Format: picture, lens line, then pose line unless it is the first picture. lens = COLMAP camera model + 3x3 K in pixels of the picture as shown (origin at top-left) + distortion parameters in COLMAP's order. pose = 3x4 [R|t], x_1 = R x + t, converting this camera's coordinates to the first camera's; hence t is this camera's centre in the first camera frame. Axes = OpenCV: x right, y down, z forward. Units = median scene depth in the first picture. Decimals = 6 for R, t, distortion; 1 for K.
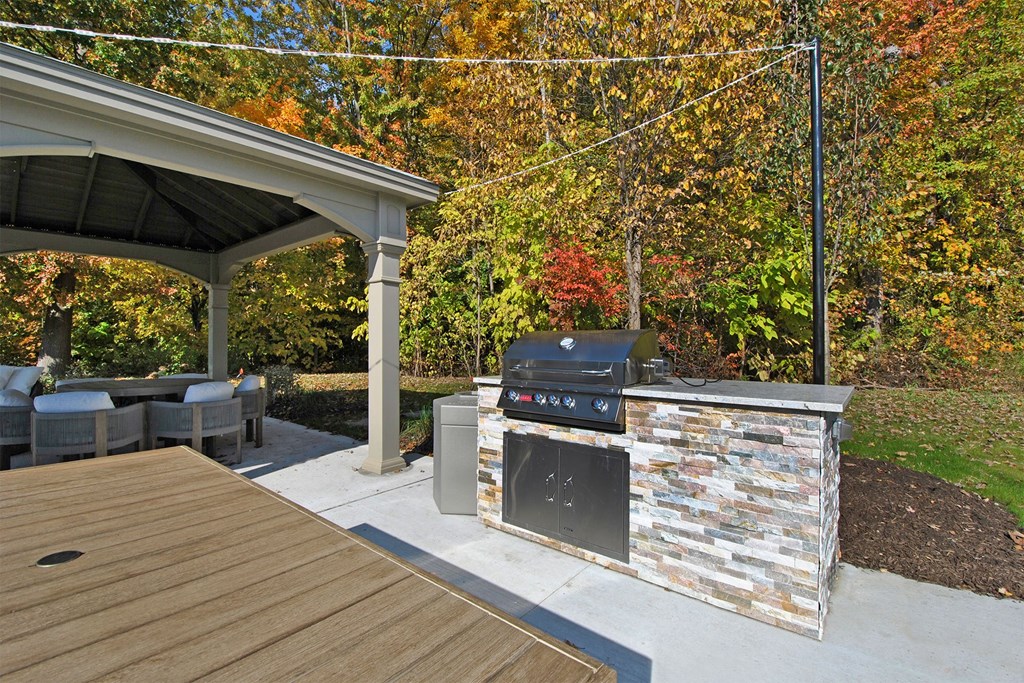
lens RADIAL K [[448.8, 0, 486.3], [0, 448.8, 340.1], [0, 0, 1]] dist [0.001245, 0.000744]
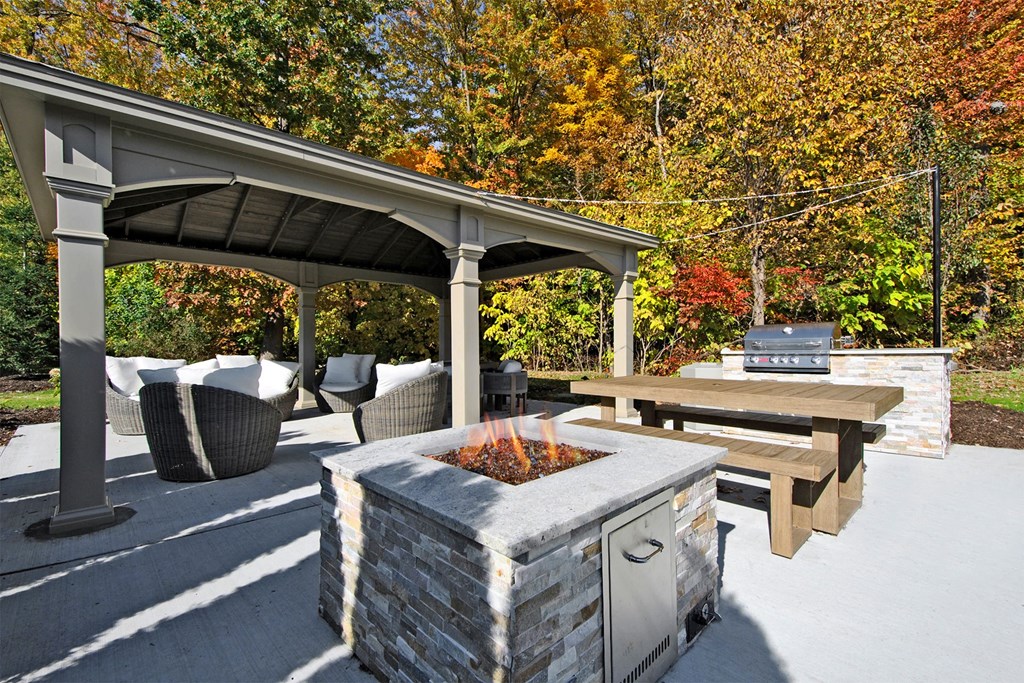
lens RADIAL K [[448.8, 0, 486.3], [0, 448.8, 340.1], [0, 0, 1]] dist [0.001245, 0.000744]
pose [[0.991813, -0.018600, -0.126337, -0.984896], [0.017819, 0.999815, -0.007310, 0.045246], [0.126449, 0.004998, 0.991960, -1.222117]]
